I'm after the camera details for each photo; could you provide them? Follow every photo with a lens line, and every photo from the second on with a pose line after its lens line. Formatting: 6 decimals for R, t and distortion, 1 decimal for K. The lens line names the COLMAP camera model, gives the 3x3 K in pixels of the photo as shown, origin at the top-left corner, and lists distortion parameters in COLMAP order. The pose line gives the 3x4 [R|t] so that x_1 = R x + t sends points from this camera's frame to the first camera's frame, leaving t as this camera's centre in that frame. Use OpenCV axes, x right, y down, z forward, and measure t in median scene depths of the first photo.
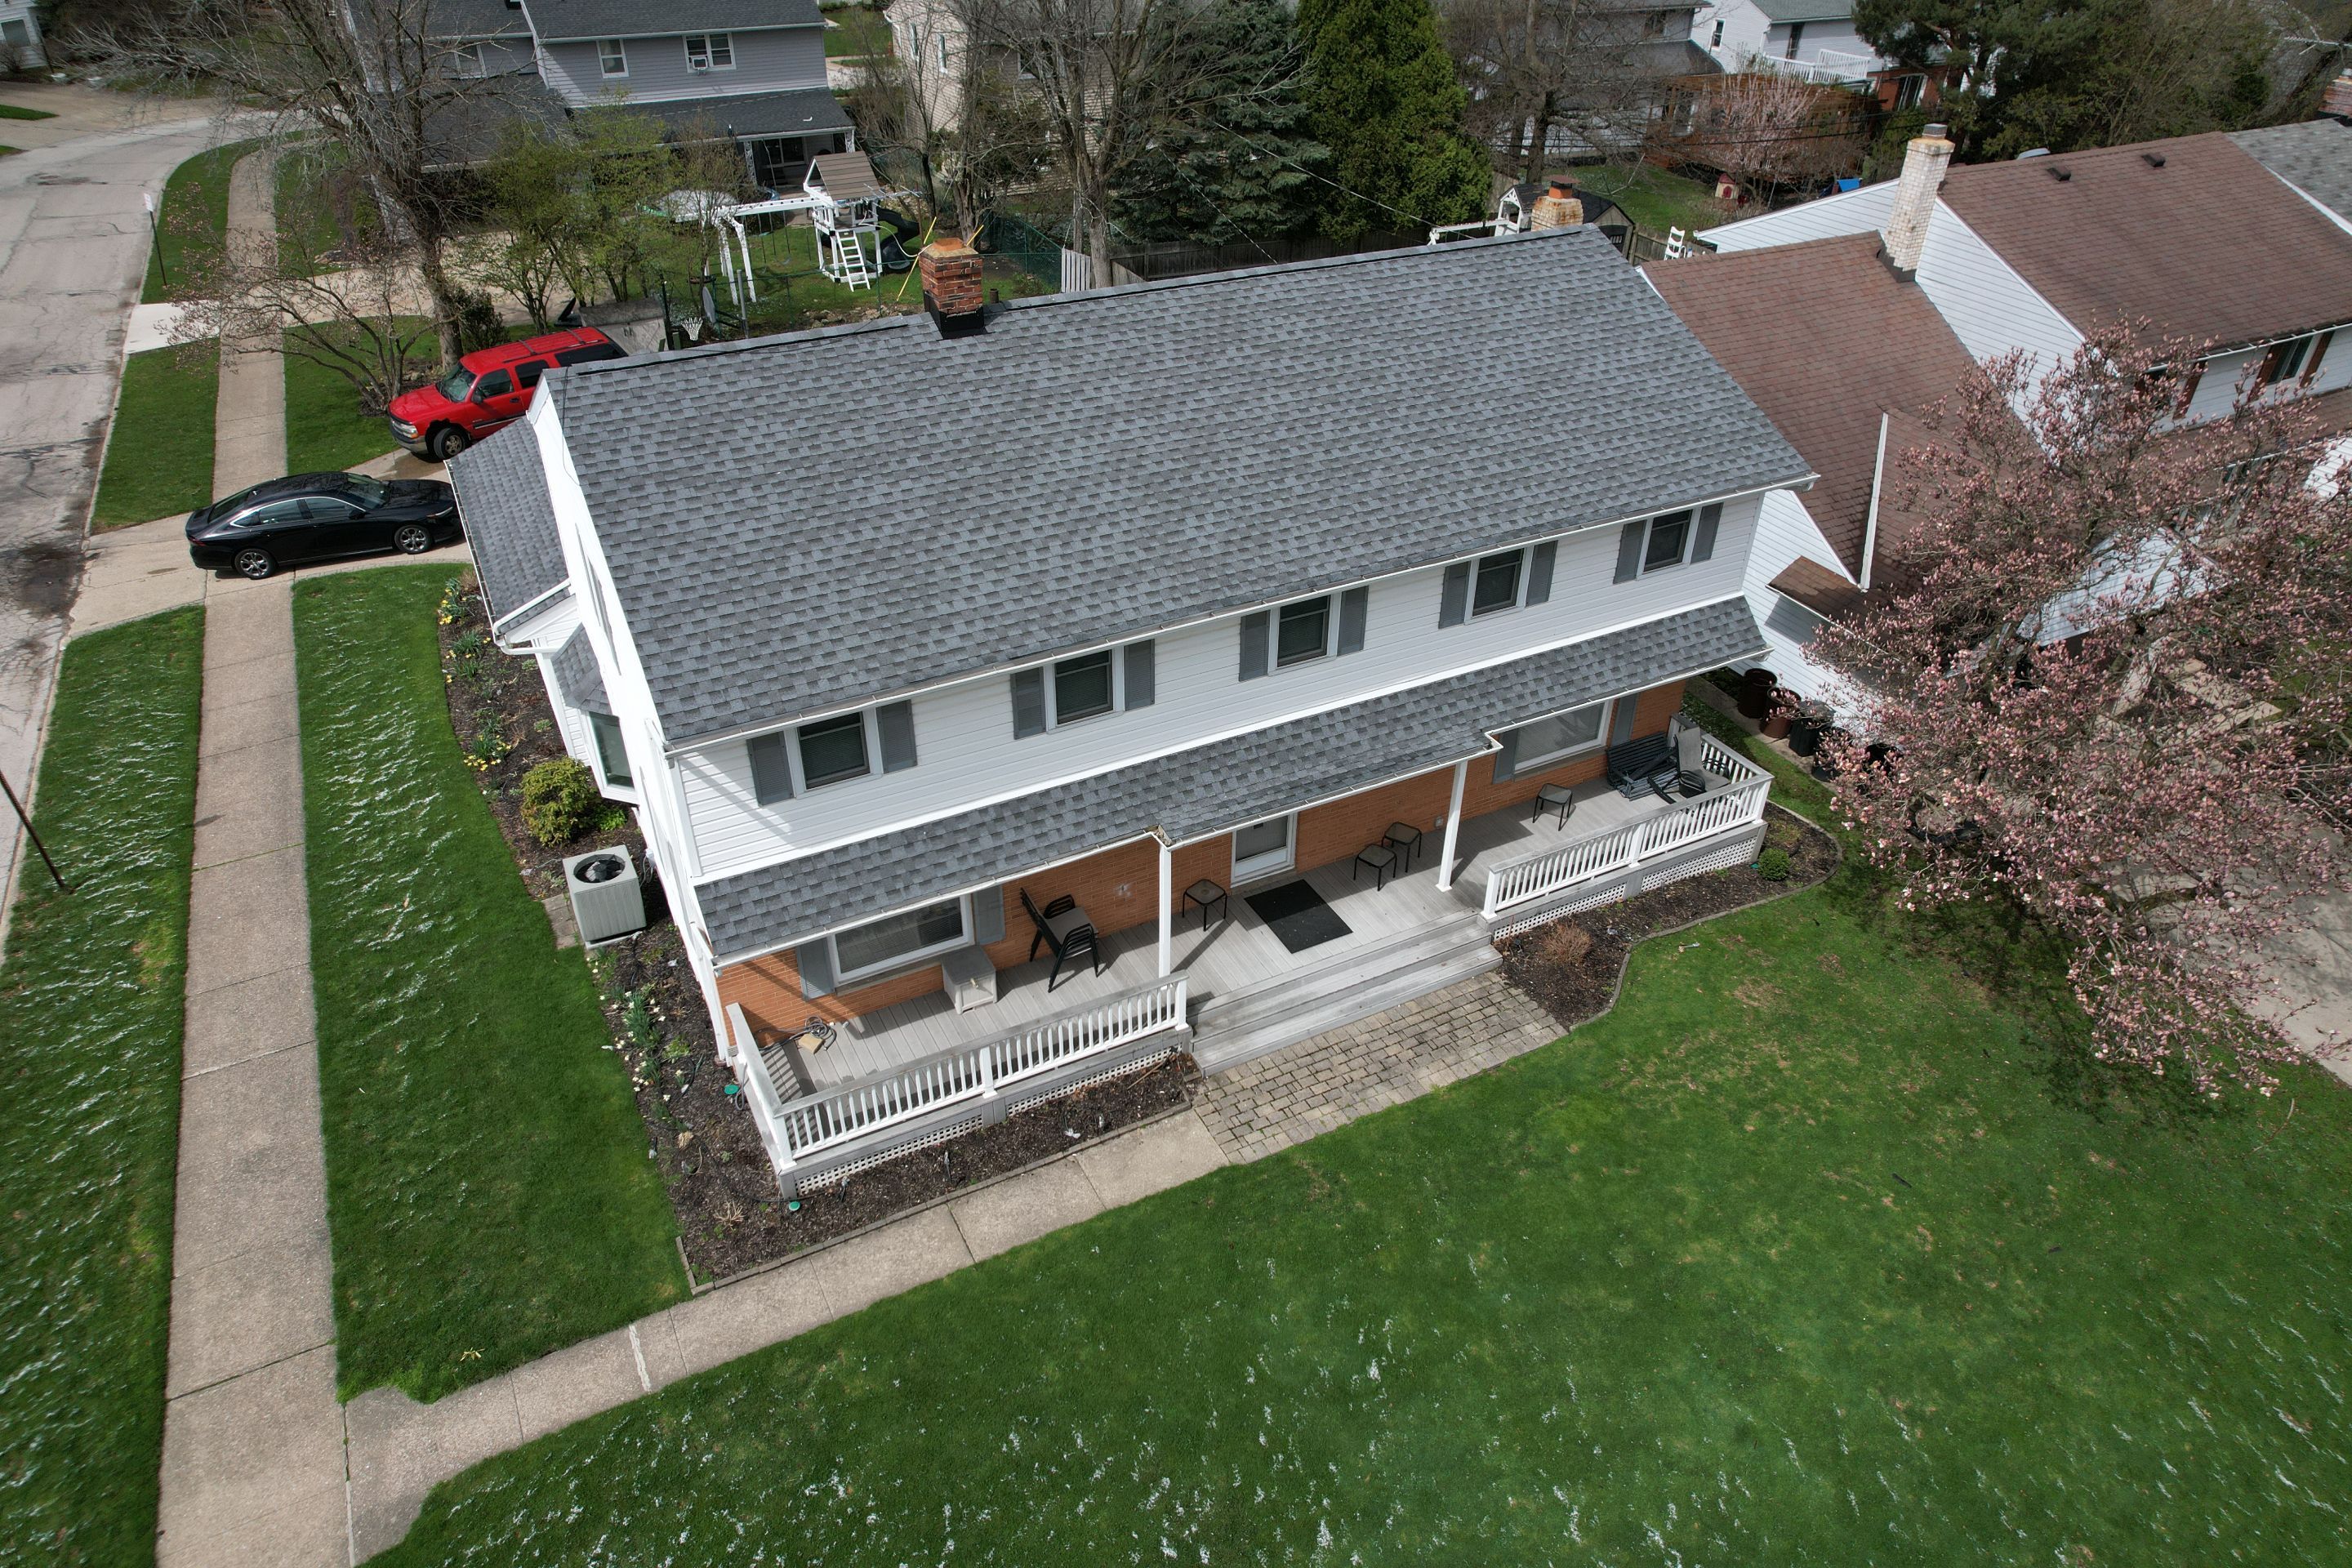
lens RADIAL K [[1505.5, 0, 1175.8], [0, 1505.5, 788.8], [0, 0, 1]] dist [-0.086524, 0.080102]
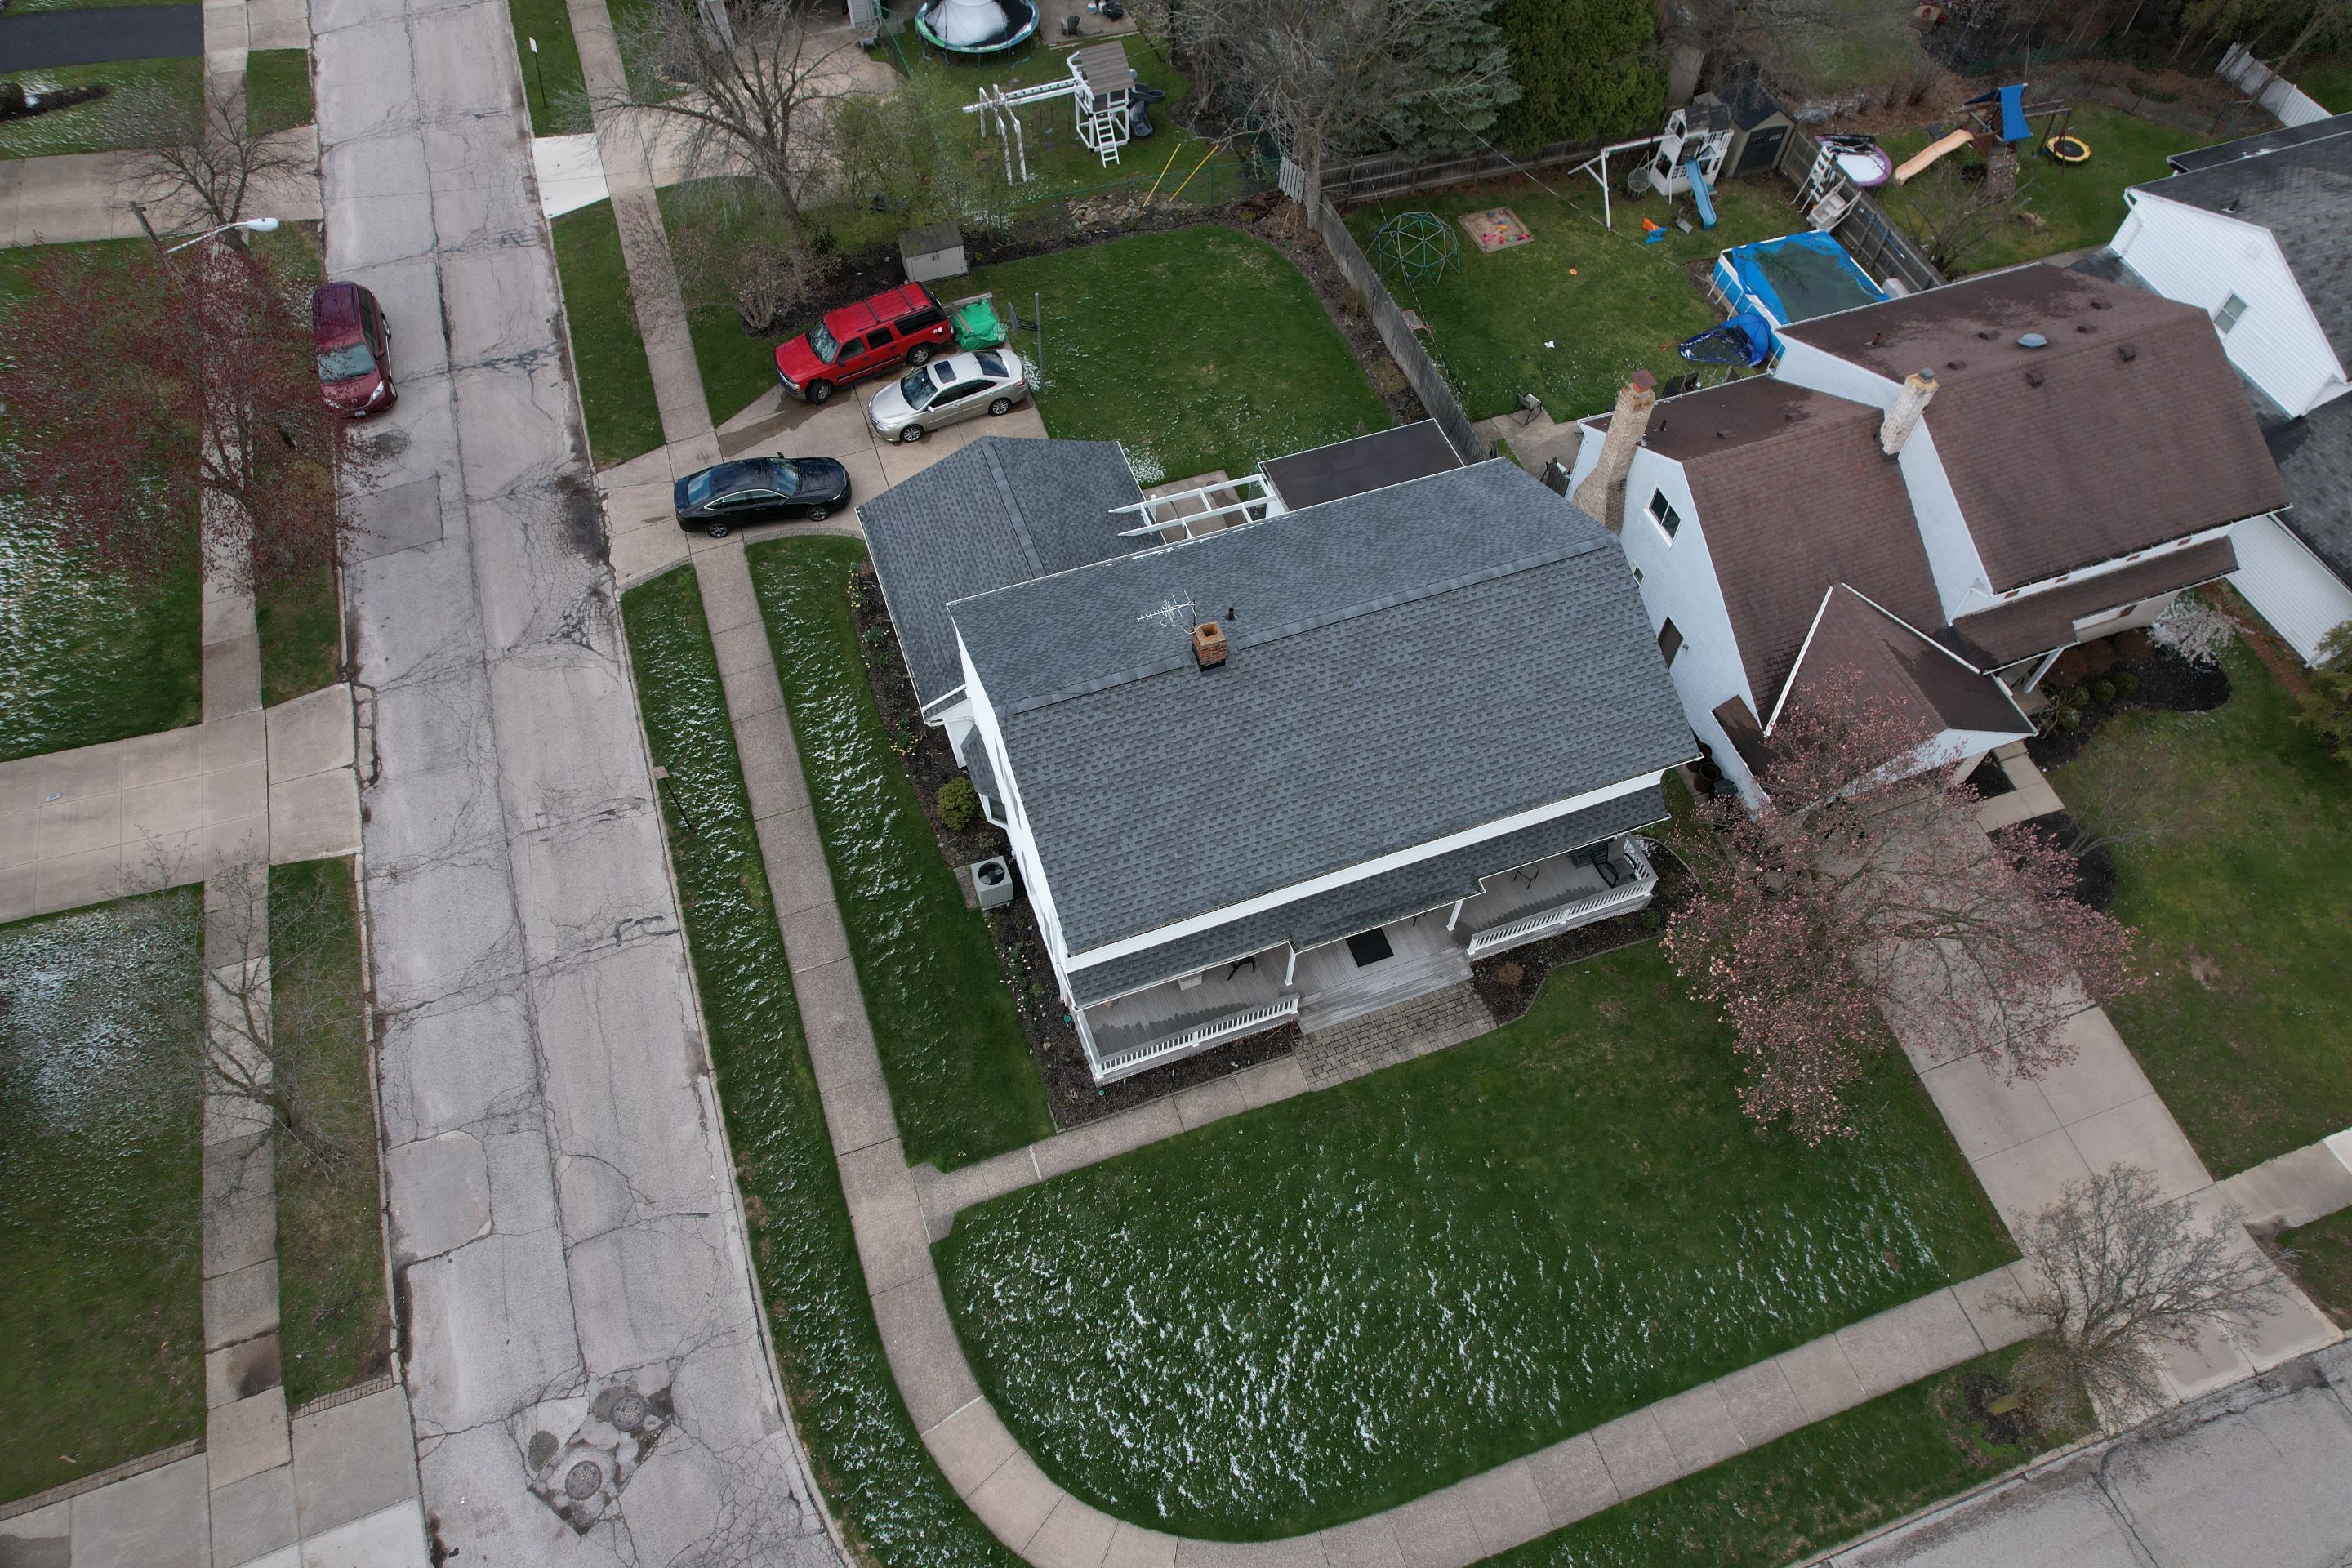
lens RADIAL K [[1494.5, 0, 1175.9], [0, 1494.5, 793.7], [0, 0, 1]] dist [-0.052255, 0.000219]
pose [[0.990815, 0.111845, -0.076003, -0.033239], [-0.073005, 0.915537, 0.395553, -0.861006], [0.113824, -0.386371, 0.915293, -0.690740]]
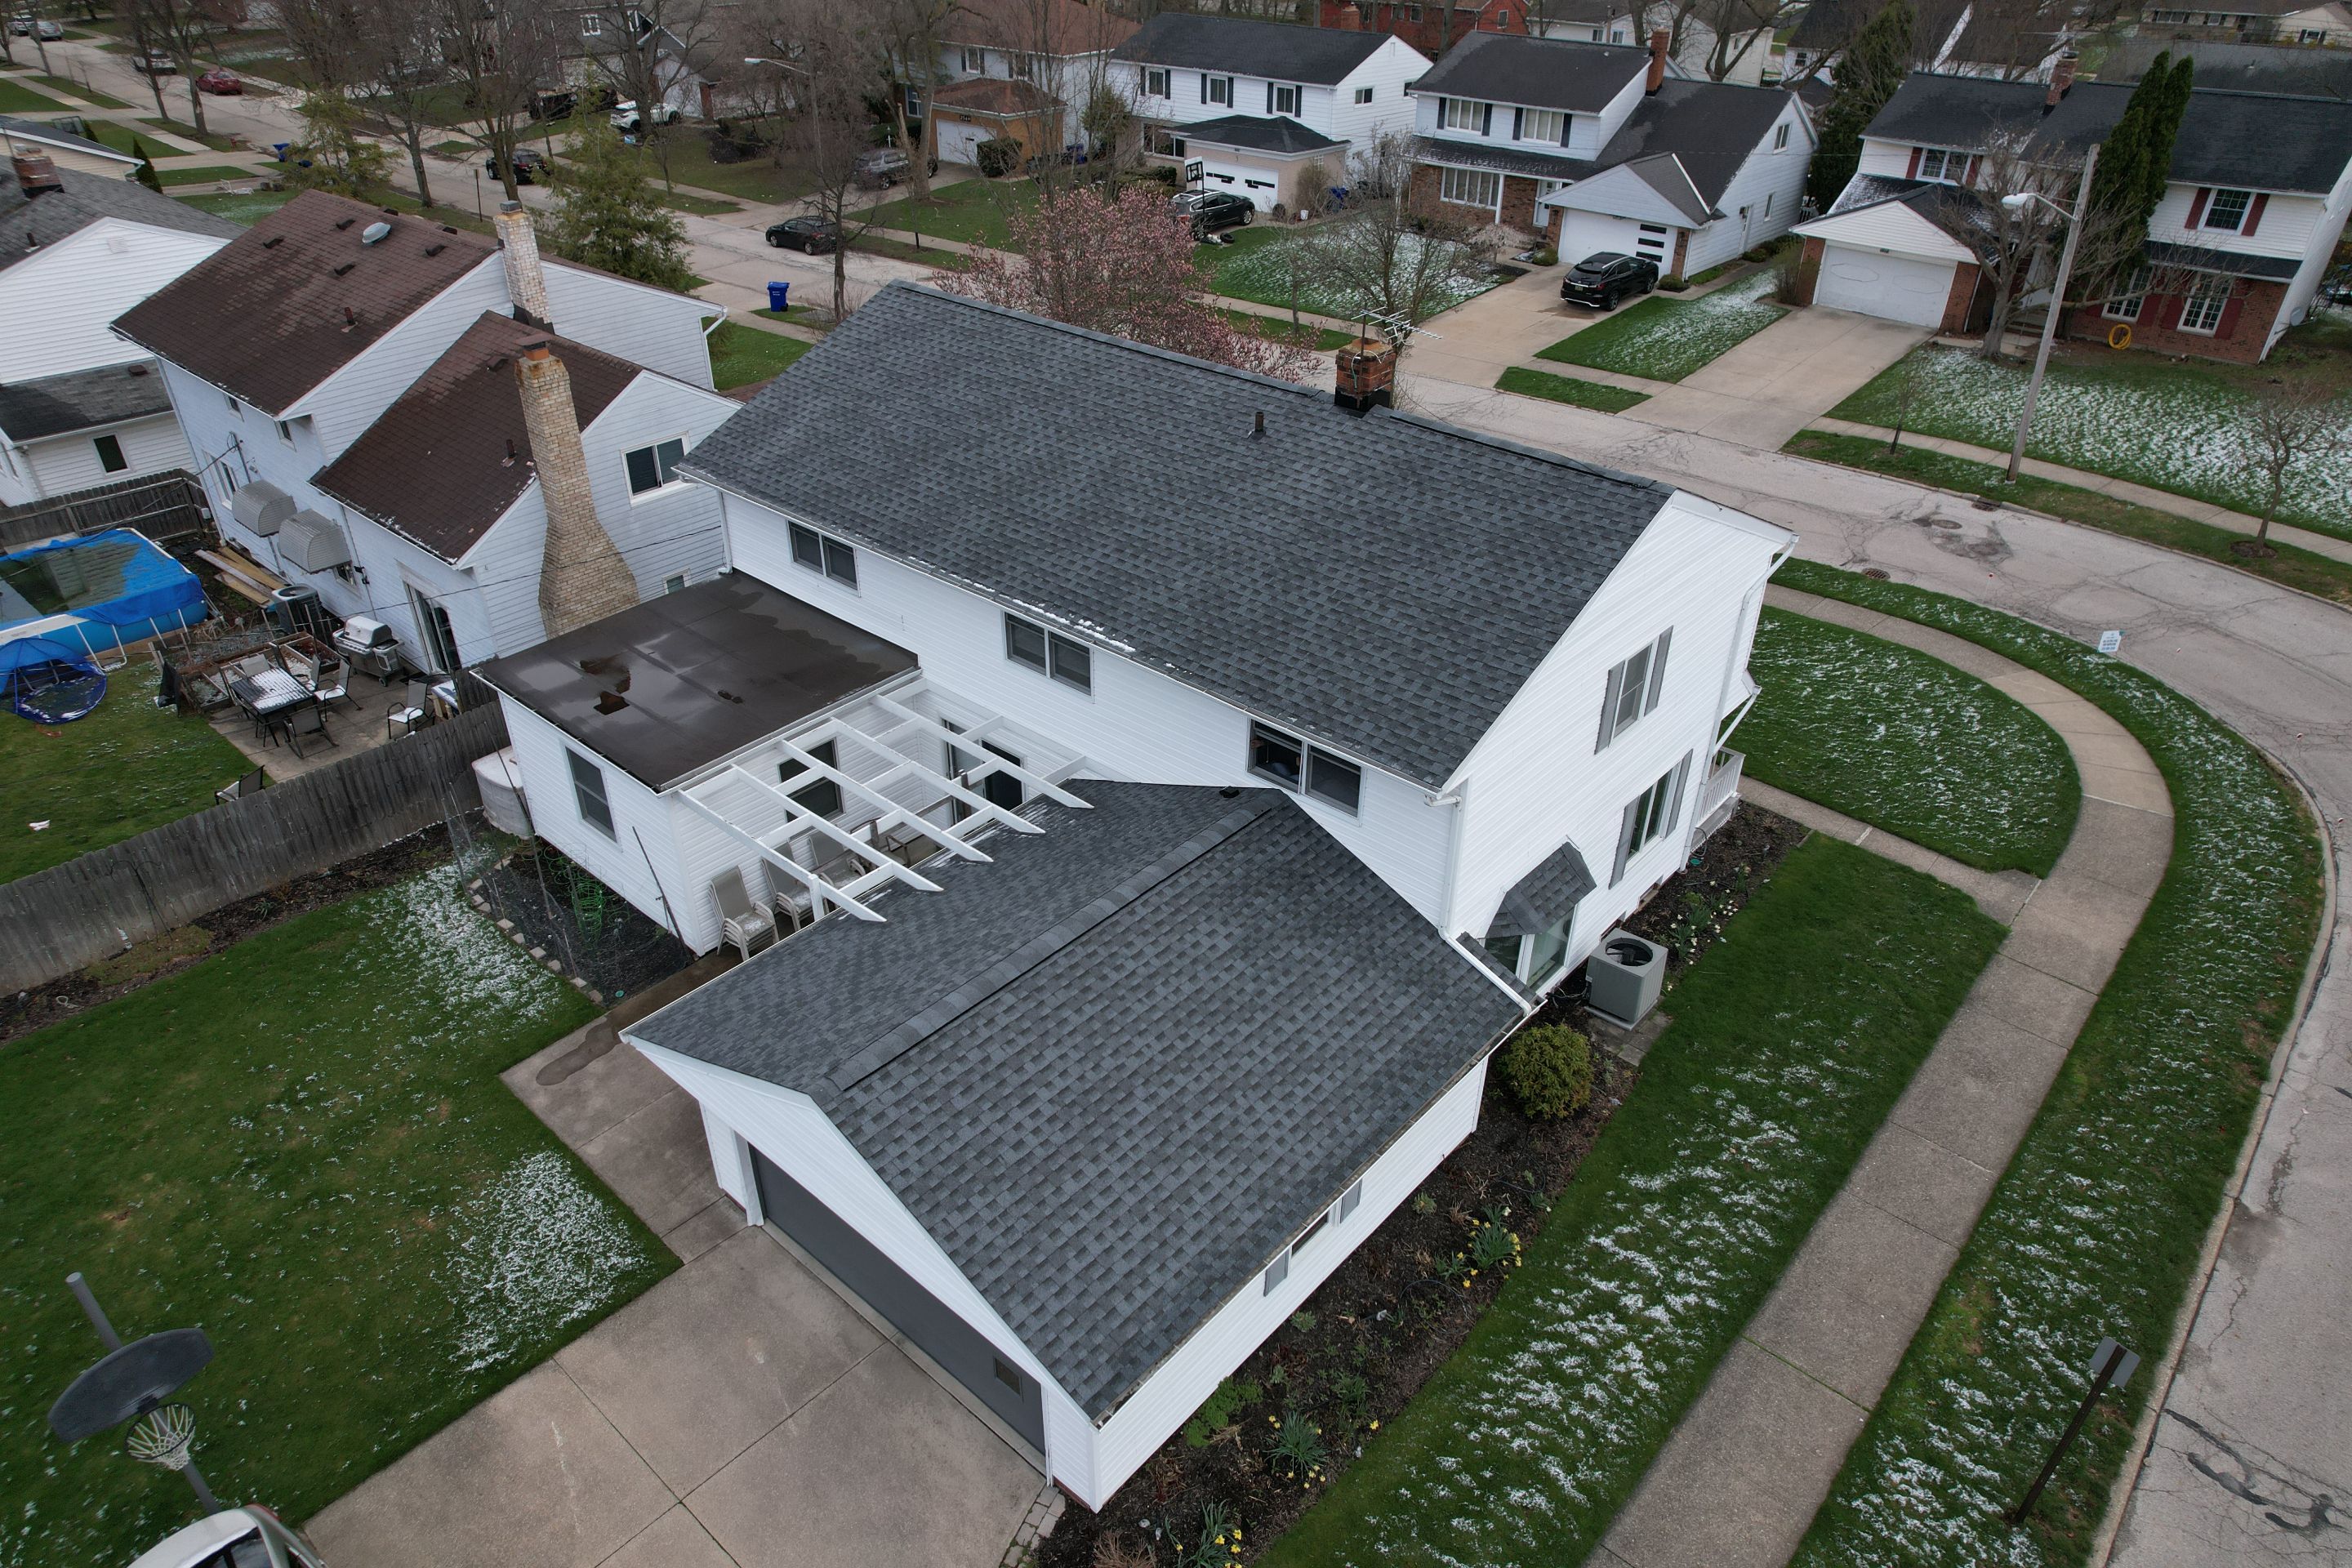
lens RADIAL K [[1505.5, 0, 1175.8], [0, 1505.5, 788.8], [0, 0, 1]] dist [-0.086524, 0.080102]
pose [[-0.359457, -0.513417, 0.779226, -1.143135], [0.517173, 0.585456, 0.624318, -0.932702], [-0.776738, 0.627411, 0.055079, 1.225979]]
